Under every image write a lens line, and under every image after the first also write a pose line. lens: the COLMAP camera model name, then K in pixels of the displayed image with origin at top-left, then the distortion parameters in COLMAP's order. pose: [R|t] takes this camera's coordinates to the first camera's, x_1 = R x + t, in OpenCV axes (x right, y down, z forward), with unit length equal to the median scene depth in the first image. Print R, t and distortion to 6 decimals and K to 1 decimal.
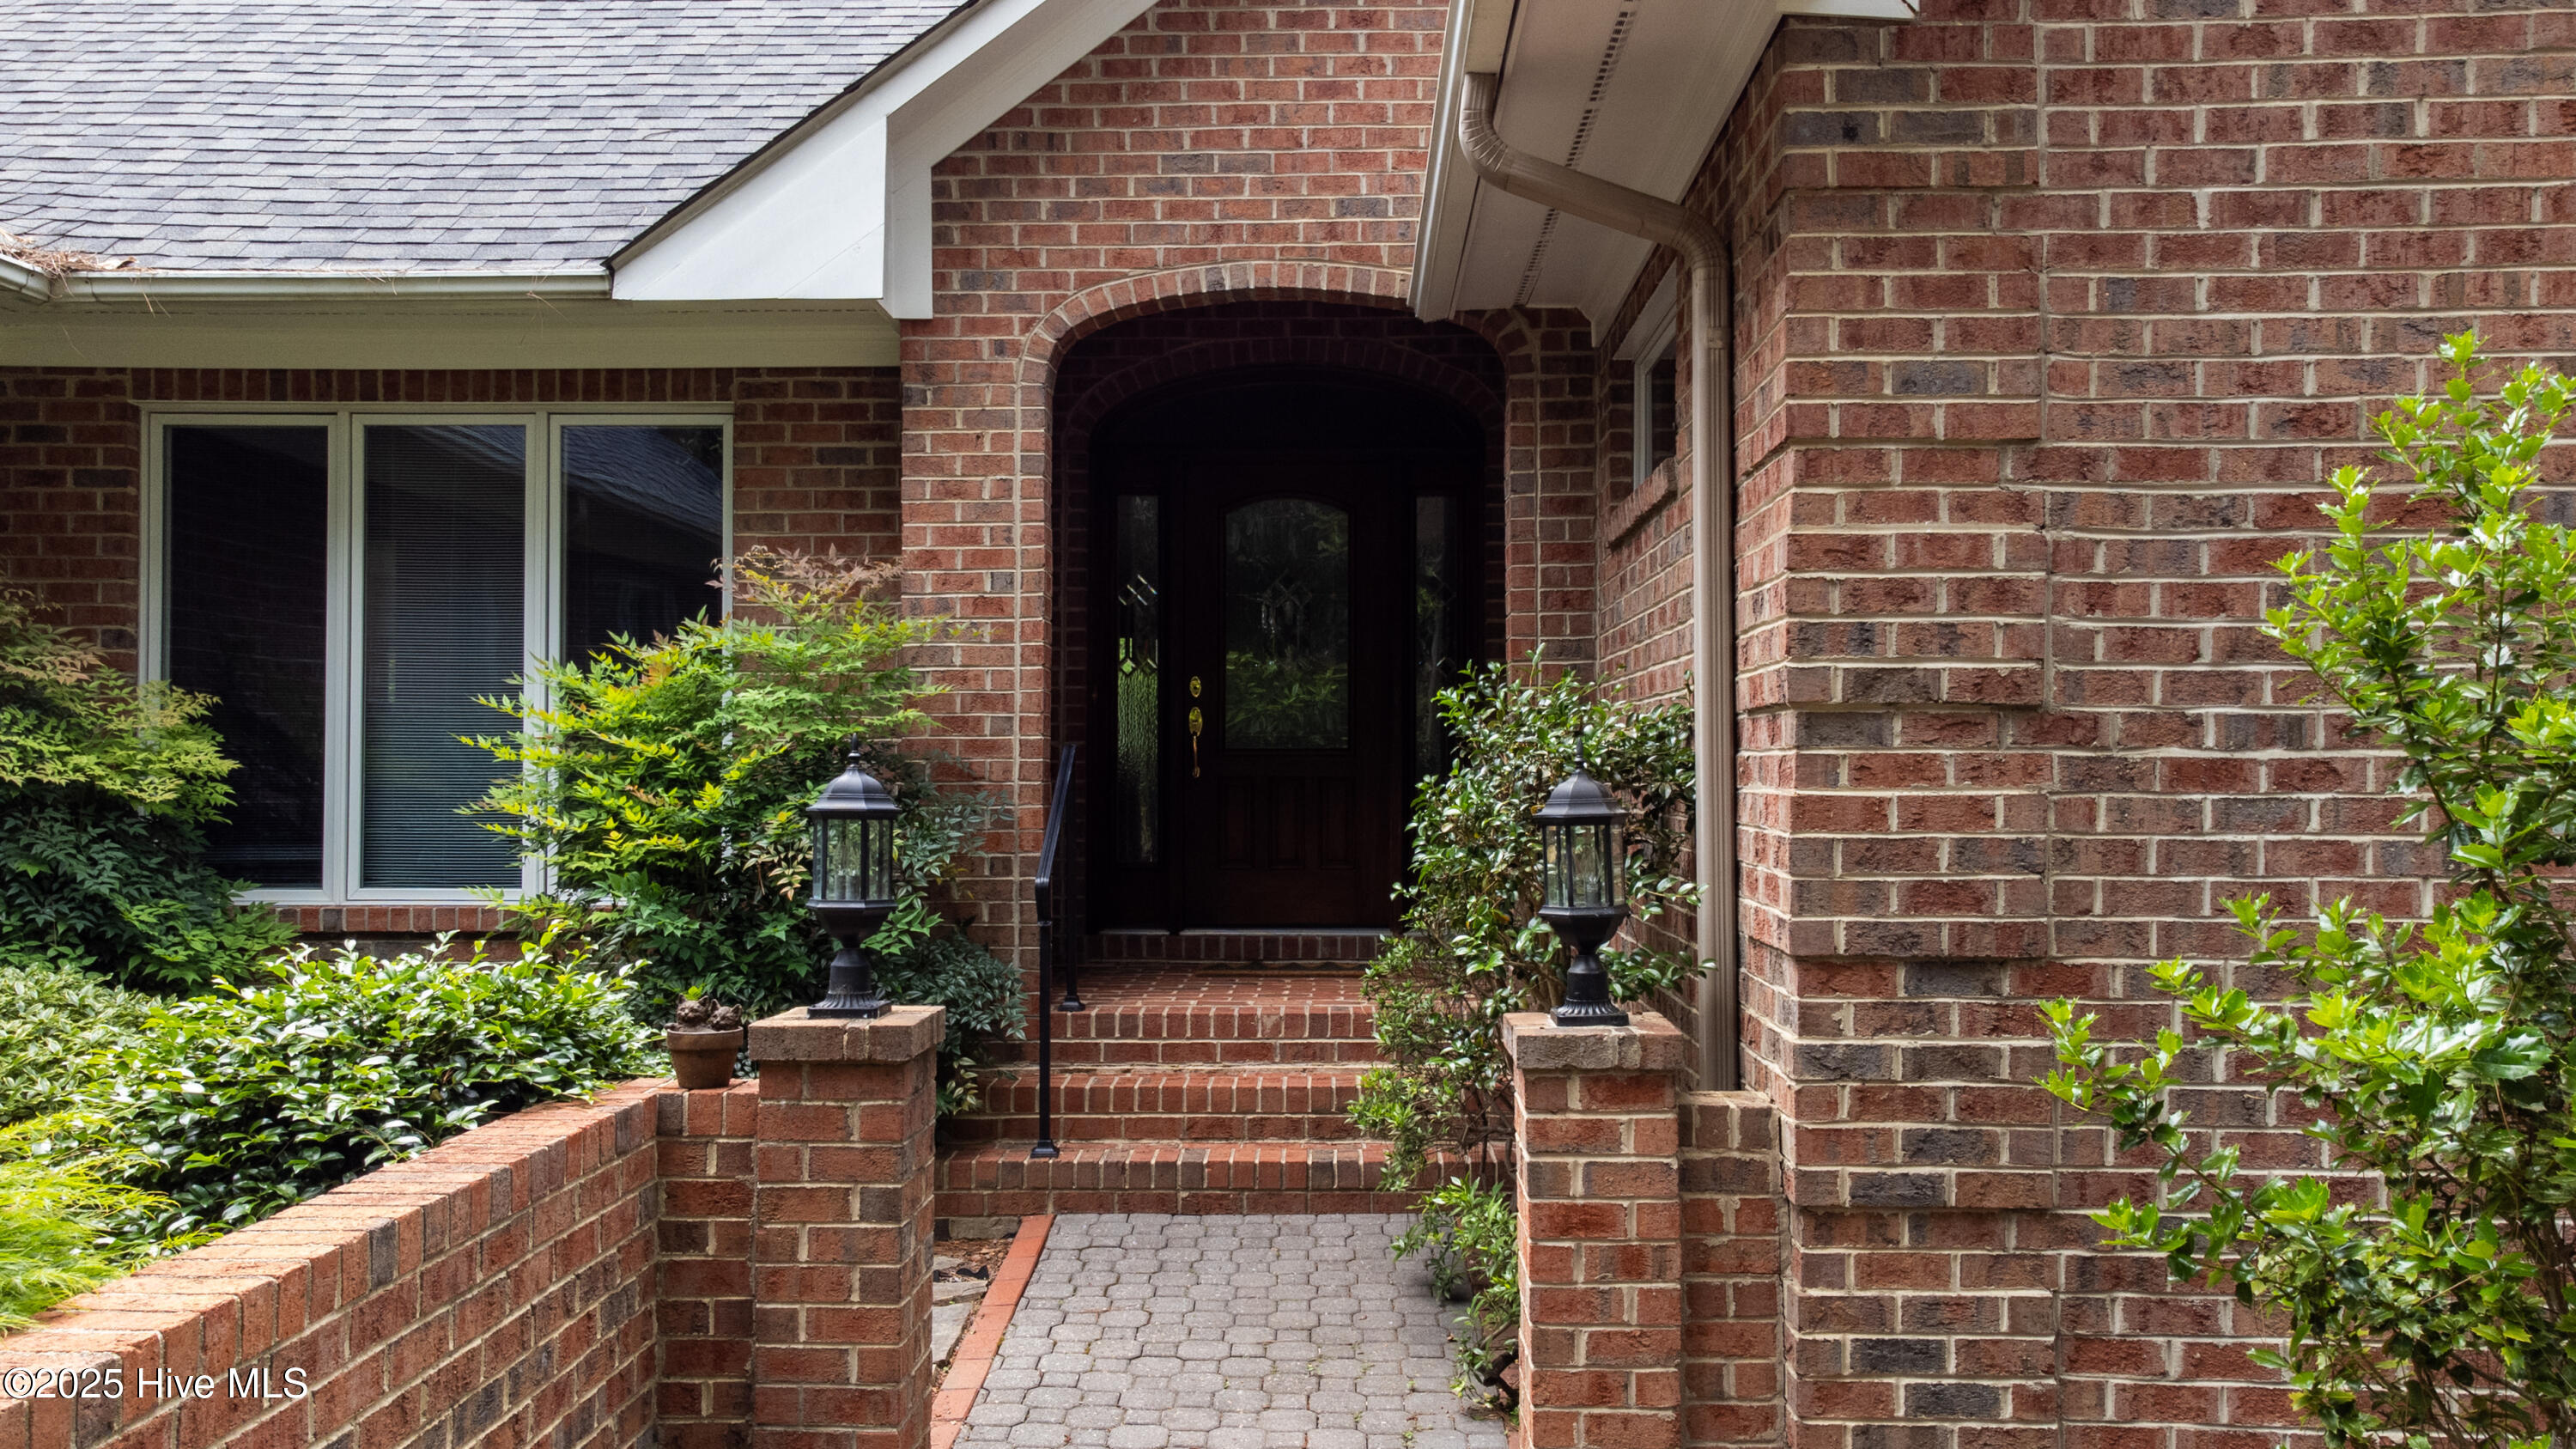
lens RADIAL K [[1971.7, 0, 1285.5], [0, 1971.7, 733.6], [0, 0, 1]] dist [-0.002477, 0.068969]
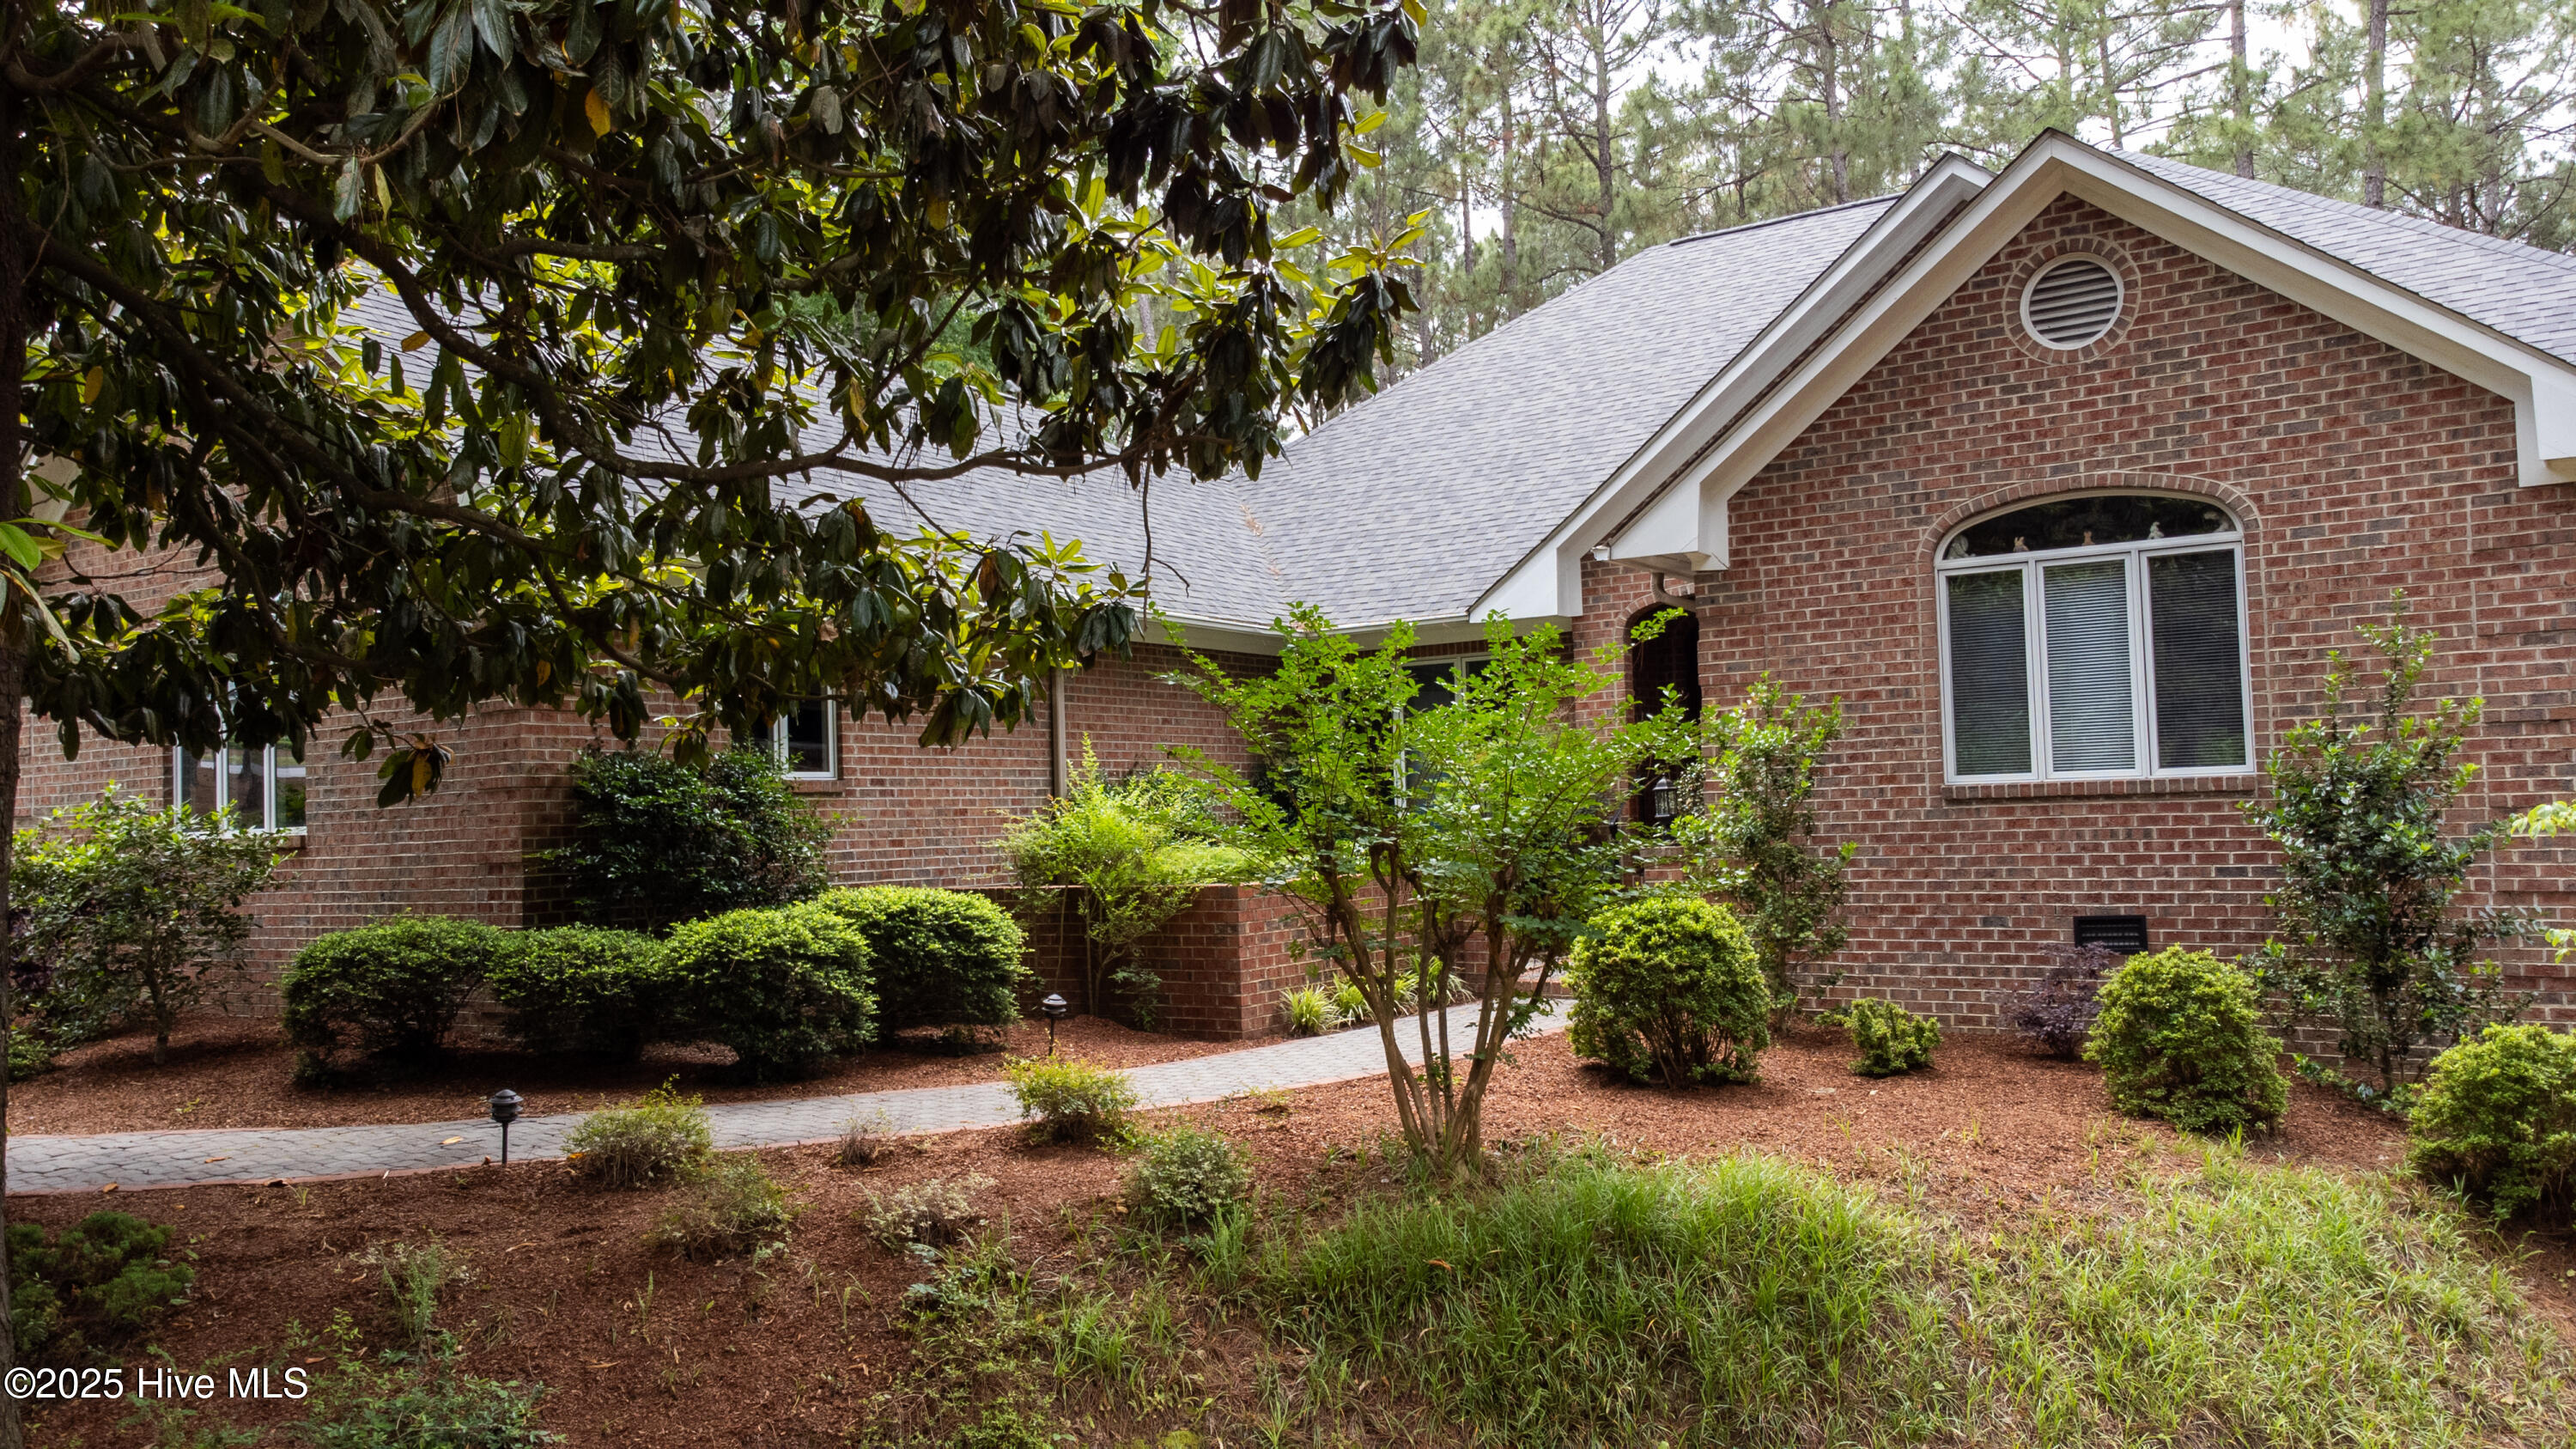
lens RADIAL K [[1971.7, 0, 1285.5], [0, 1971.7, 733.6], [0, 0, 1]] dist [-0.002477, 0.068969]
pose [[0.839201, -0.048104, -0.541689, 1.597714], [0.038424, 0.998836, -0.029174, 0.019704], [0.542462, 0.003669, 0.840072, -2.528108]]
